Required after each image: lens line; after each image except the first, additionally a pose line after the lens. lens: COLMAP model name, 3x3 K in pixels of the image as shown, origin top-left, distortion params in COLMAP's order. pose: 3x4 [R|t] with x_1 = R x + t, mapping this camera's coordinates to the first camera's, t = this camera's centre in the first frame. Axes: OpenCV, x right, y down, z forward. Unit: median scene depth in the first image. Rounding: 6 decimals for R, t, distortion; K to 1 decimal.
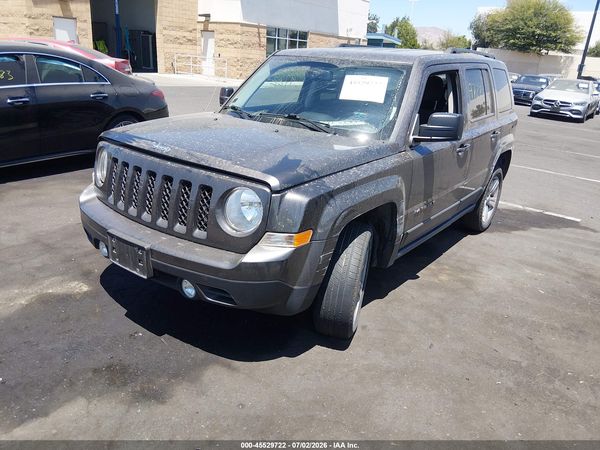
lens RADIAL K [[459.7, 0, 307.8], [0, 459.7, 231.4], [0, 0, 1]] dist [0.048137, -0.087208]
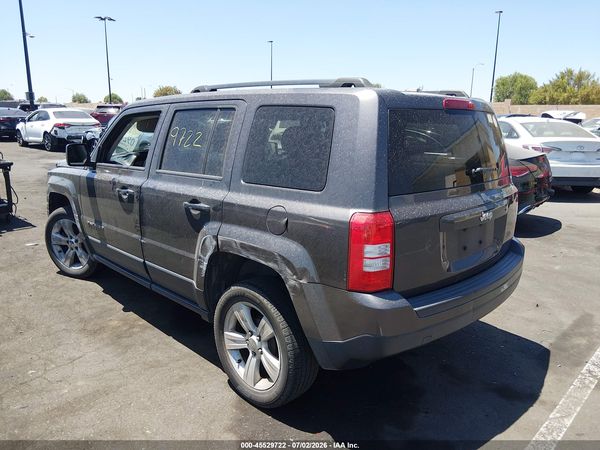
lens RADIAL K [[459.7, 0, 303.2], [0, 459.7, 219.1], [0, 0, 1]] dist [0.048137, -0.087208]
pose [[-0.137319, 0.140803, -0.980468, 1.127343], [-0.378572, 0.907238, 0.183307, -0.407568], [0.915329, 0.396350, -0.071277, 1.328723]]
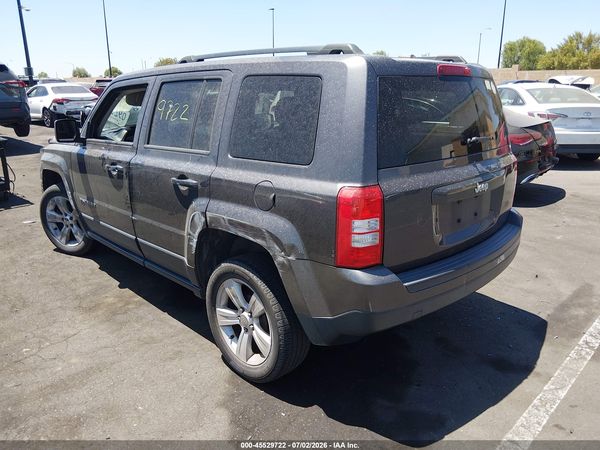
lens RADIAL K [[459.7, 0, 301.3], [0, 459.7, 222.7], [0, 0, 1]] dist [0.048137, -0.087208]
pose [[-0.147501, 0.208713, -0.966790, 1.109461], [-0.361653, 0.898411, 0.249128, -0.414604], [0.920571, 0.386389, -0.057035, 1.344804]]
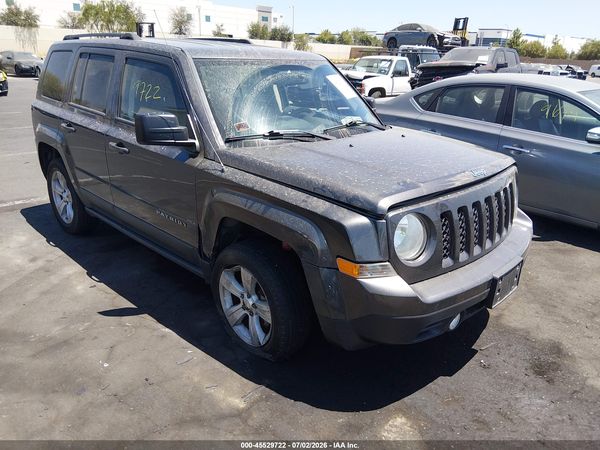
lens RADIAL K [[459.7, 0, 305.5], [0, 459.7, 230.7], [0, 0, 1]] dist [0.048137, -0.087208]
pose [[0.123192, -0.409810, 0.903814, -0.830350], [0.327646, 0.876477, 0.352756, -0.345134], [-0.936735, 0.252675, 0.242248, 0.730620]]
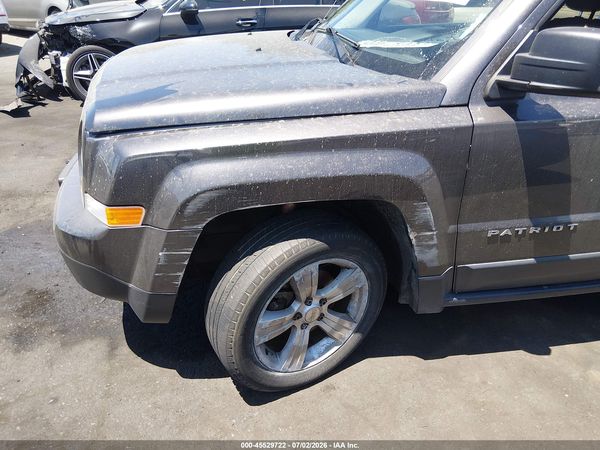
lens RADIAL K [[459.7, 0, 297.9], [0, 459.7, 227.8], [0, 0, 1]] dist [0.048137, -0.087208]
pose [[0.718482, 0.282888, -0.635420, 0.327810], [-0.211250, 0.959153, 0.188148, -0.080685], [0.662689, -0.000948, 0.748894, 0.397067]]
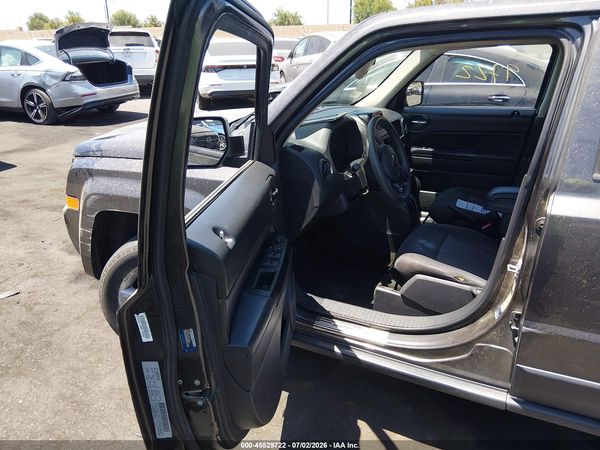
lens RADIAL K [[459.7, 0, 299.6], [0, 459.7, 230.2], [0, 0, 1]] dist [0.048137, -0.087208]
pose [[0.177644, 0.300950, -0.936948, 0.648065], [-0.331832, 0.914650, 0.230873, -0.204686], [0.926461, 0.269896, 0.262347, 0.711642]]
